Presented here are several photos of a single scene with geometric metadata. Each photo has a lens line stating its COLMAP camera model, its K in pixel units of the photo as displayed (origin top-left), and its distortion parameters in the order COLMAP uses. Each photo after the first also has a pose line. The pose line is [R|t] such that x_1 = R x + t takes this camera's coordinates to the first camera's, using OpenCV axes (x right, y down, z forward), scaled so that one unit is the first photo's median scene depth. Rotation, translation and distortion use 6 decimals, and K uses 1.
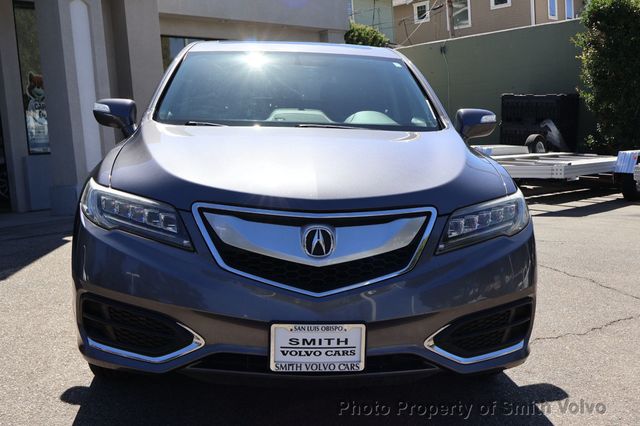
lens RADIAL K [[747.6, 0, 320.2], [0, 747.6, 212.0], [0, 0, 1]] dist [0.008385, 0.000000]
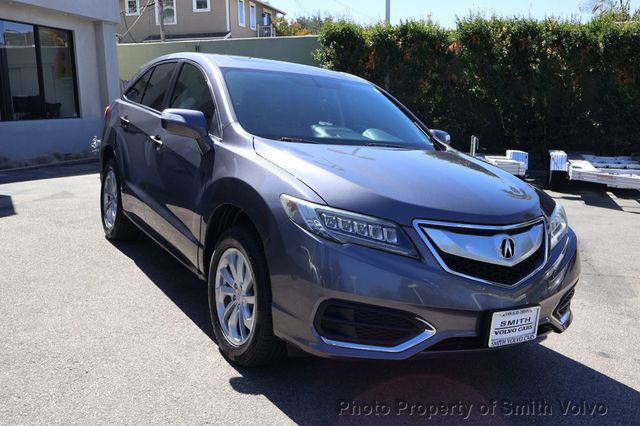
lens RADIAL K [[608.5, 0, 320.6], [0, 608.5, 214.2], [0, 0, 1]] dist [-0.000075, 0.000000]
pose [[0.886543, -0.027126, 0.461851, -0.781377], [-0.002338, 0.998004, 0.063104, -0.086072], [-0.462641, -0.057024, 0.884710, 0.187595]]
